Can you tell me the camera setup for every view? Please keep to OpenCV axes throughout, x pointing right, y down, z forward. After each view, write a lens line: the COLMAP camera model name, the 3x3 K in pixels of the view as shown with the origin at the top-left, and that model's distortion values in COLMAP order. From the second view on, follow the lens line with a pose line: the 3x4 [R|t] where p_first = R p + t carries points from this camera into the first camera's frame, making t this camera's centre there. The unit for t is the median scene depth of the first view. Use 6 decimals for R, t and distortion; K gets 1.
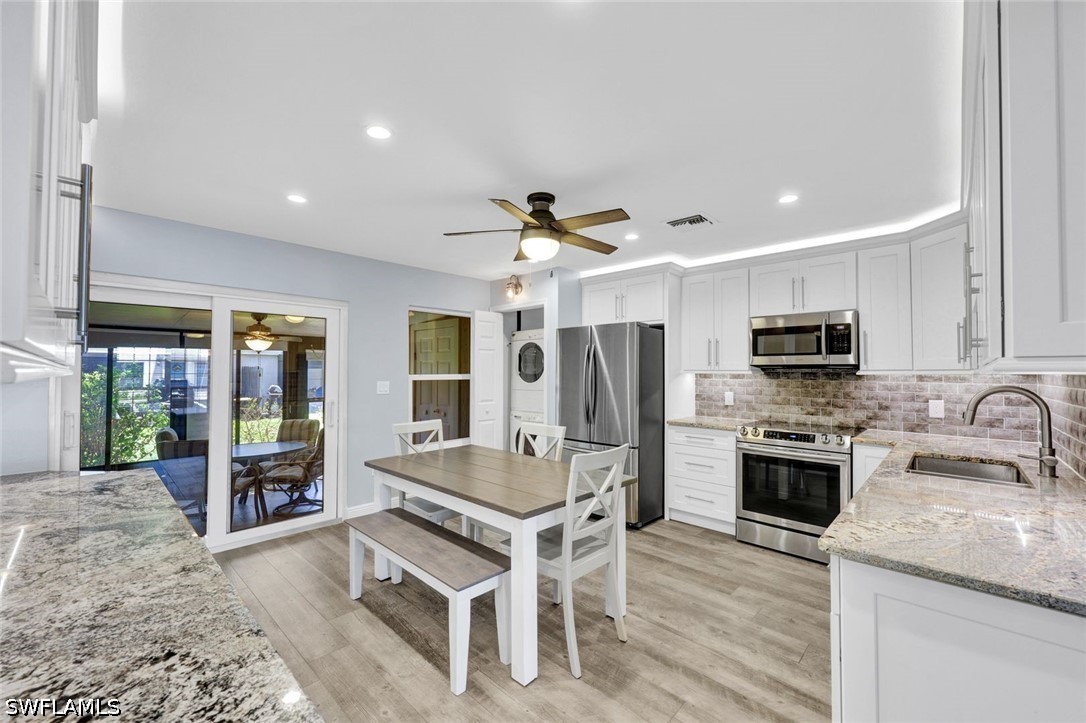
lens RADIAL K [[435.7, 0, 540.5], [0, 435.7, 362.6], [0, 0, 1]] dist [-0.000476, 0.000128]
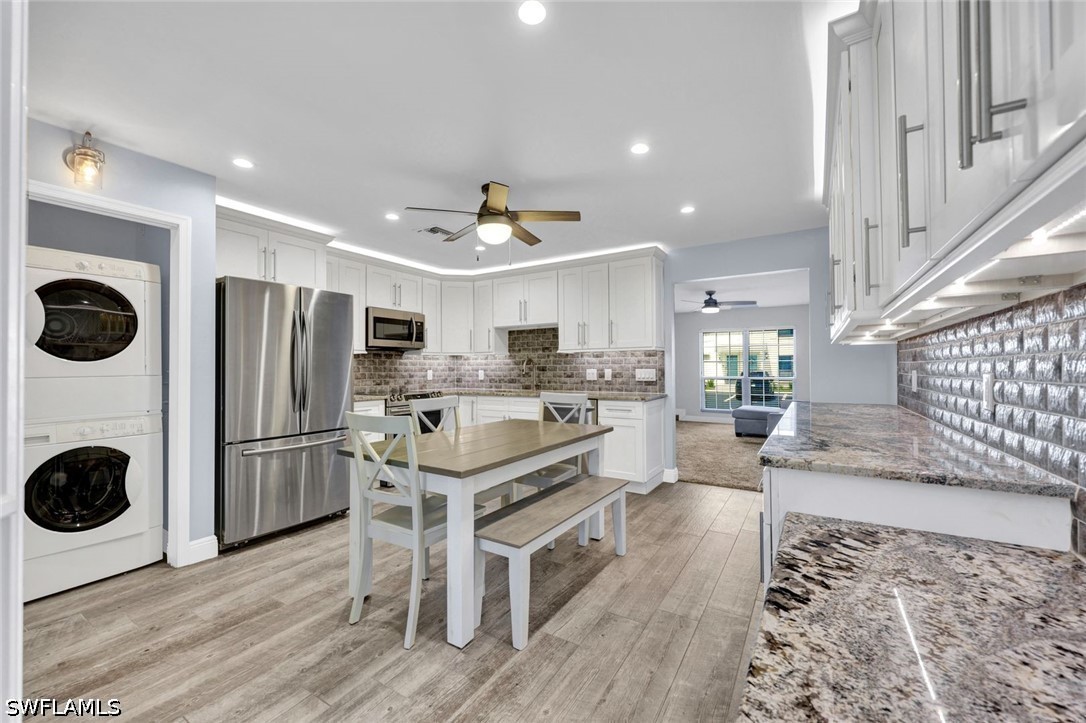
lens RADIAL K [[435.7, 0, 540.1], [0, 435.7, 361.2], [0, 0, 1]] dist [-0.000476, 0.000128]
pose [[-0.198868, 0.010961, 0.979965, -0.850106], [-0.014013, 0.999803, -0.014027, 0.063160], [-0.979926, -0.016522, -0.198675, 0.839245]]
